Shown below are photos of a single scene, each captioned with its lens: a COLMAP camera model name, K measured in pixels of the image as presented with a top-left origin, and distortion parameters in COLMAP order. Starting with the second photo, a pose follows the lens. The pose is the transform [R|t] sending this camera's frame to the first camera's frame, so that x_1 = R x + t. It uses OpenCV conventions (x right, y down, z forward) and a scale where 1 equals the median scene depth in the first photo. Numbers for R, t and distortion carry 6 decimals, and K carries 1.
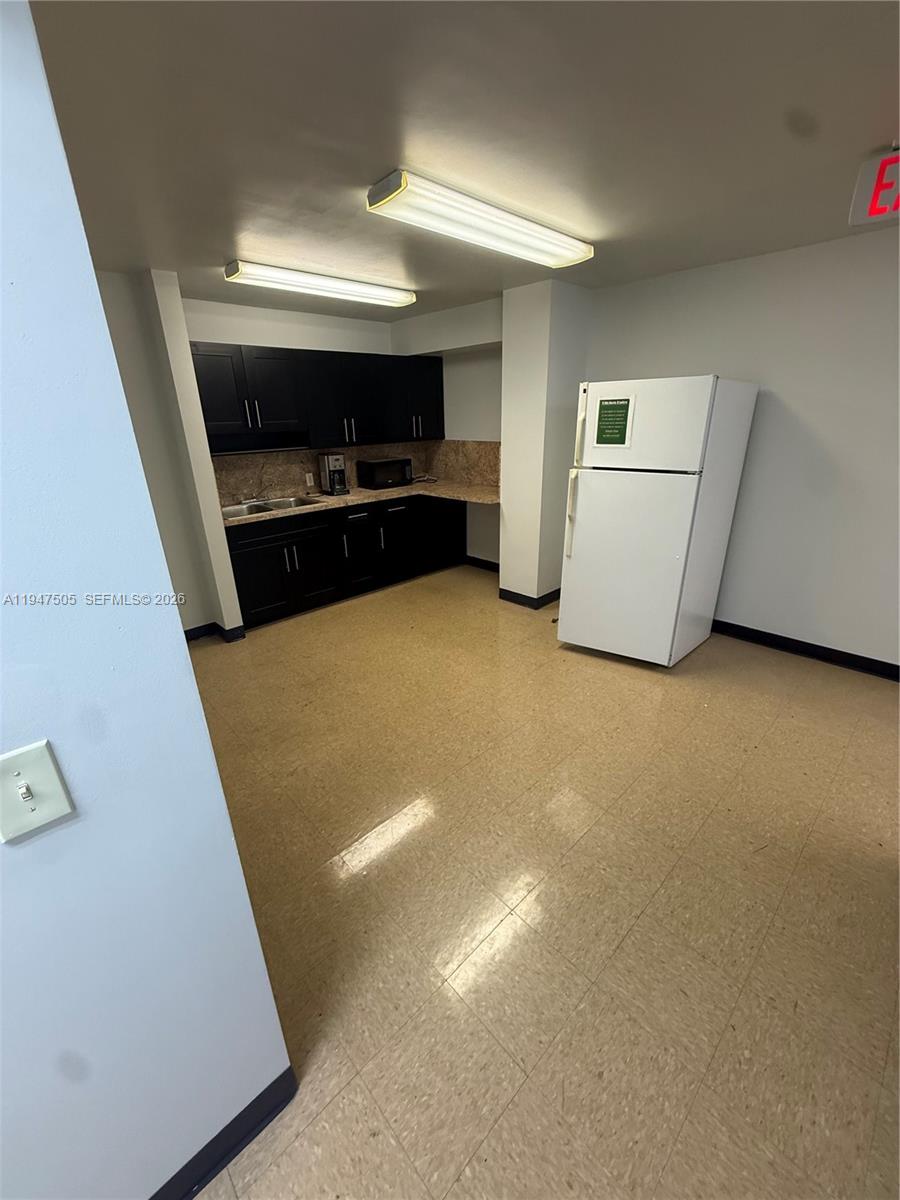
lens RADIAL K [[475.1, 0, 450.0], [0, 475.1, 600.0], [0, 0, 1]] dist [-0.008375, -0.000048]
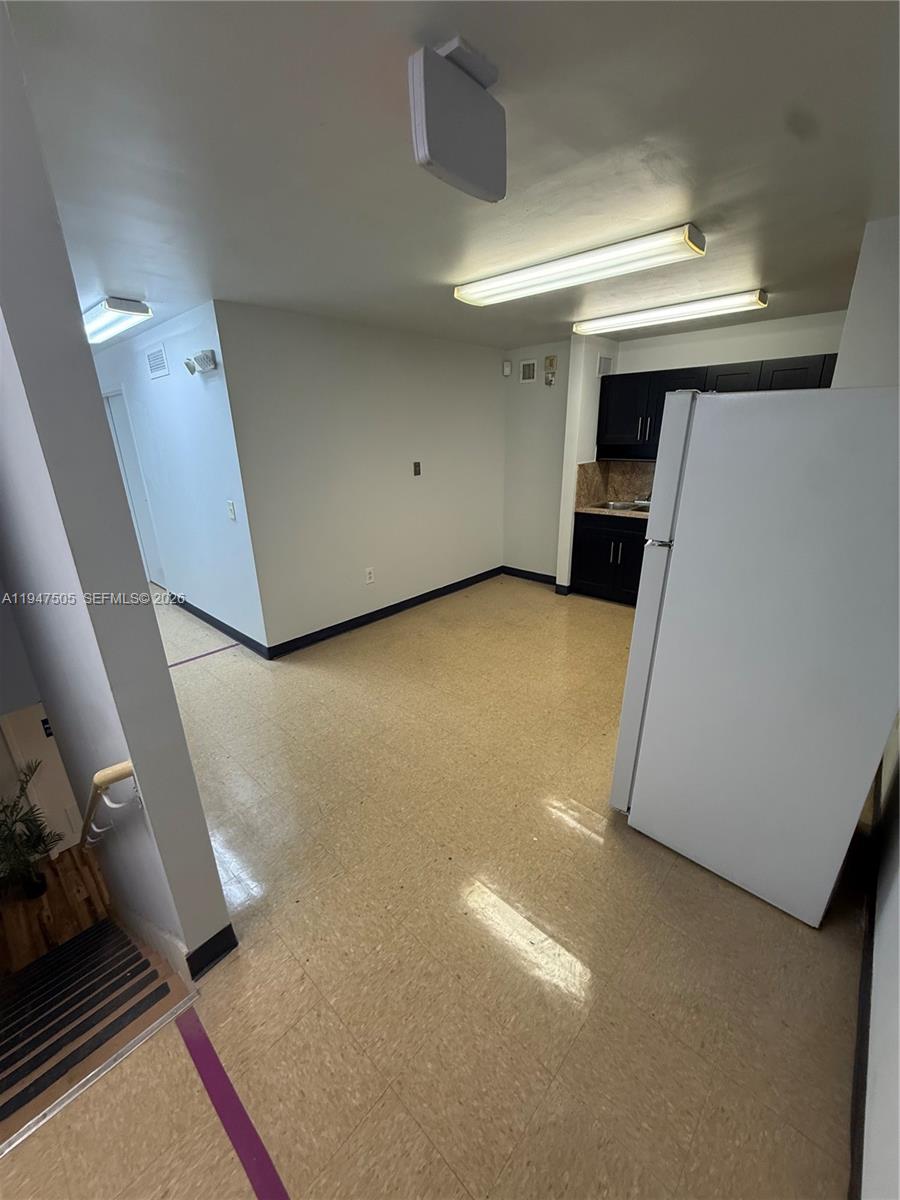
lens RADIAL K [[475.1, 0, 450.0], [0, 475.1, 600.0], [0, 0, 1]] dist [-0.008375, -0.000048]
pose [[0.078706, 0.354626, -0.931690, 0.847977], [-0.353893, 0.883657, 0.306448, -0.220398], [0.931969, 0.305599, 0.195049, 0.481196]]
